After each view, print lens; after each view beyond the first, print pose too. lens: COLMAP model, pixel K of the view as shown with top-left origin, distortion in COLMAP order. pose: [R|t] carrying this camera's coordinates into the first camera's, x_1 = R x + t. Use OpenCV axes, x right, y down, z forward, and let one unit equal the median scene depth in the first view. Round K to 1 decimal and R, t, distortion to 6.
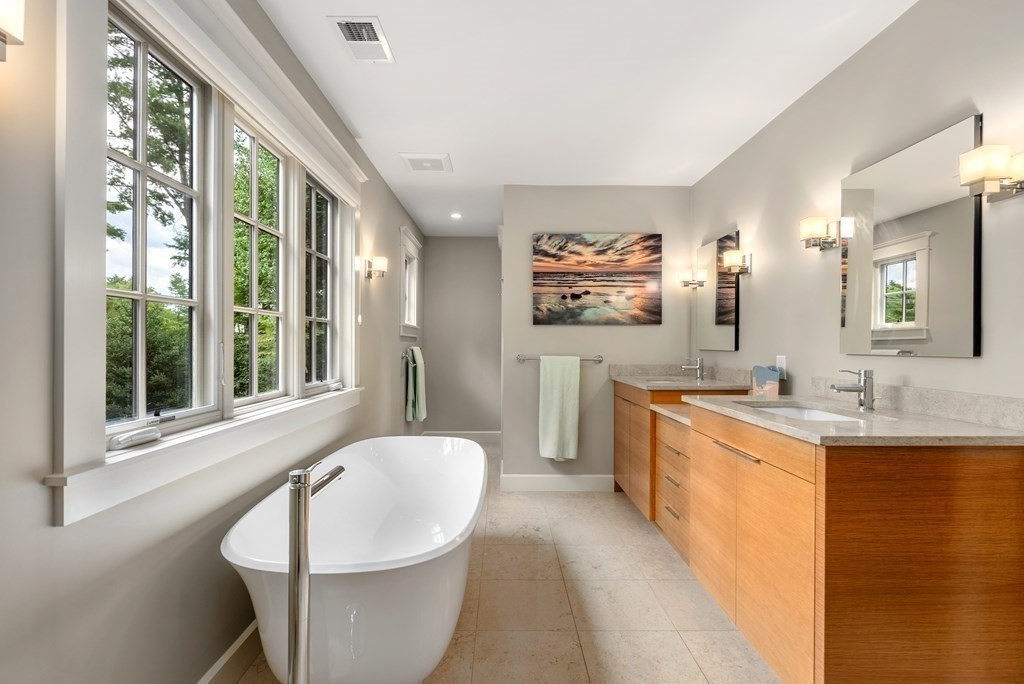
lens RADIAL K [[473.9, 0, 509.6], [0, 473.9, 342.7], [0, 0, 1]] dist [-0.002590, 0.000420]
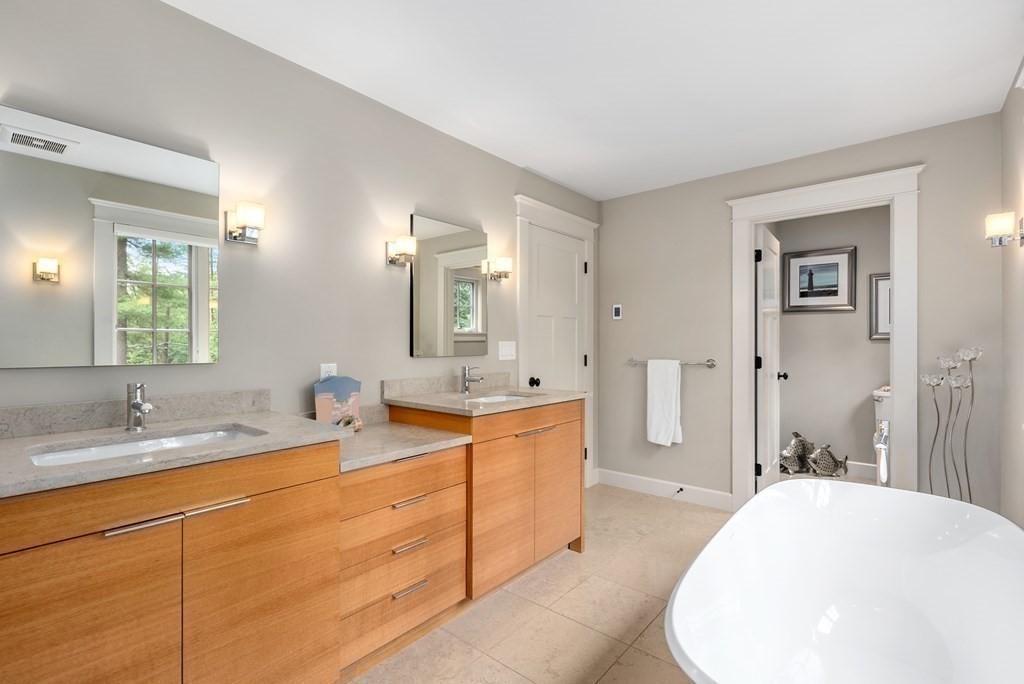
lens RADIAL K [[473.9, 0, 509.6], [0, 473.9, 342.7], [0, 0, 1]] dist [-0.002590, 0.000420]
pose [[-0.757869, -0.002901, 0.652400, -0.307593], [-0.004280, 0.999991, -0.000526, -0.015195], [-0.652392, -0.003191, -0.757875, 1.915913]]
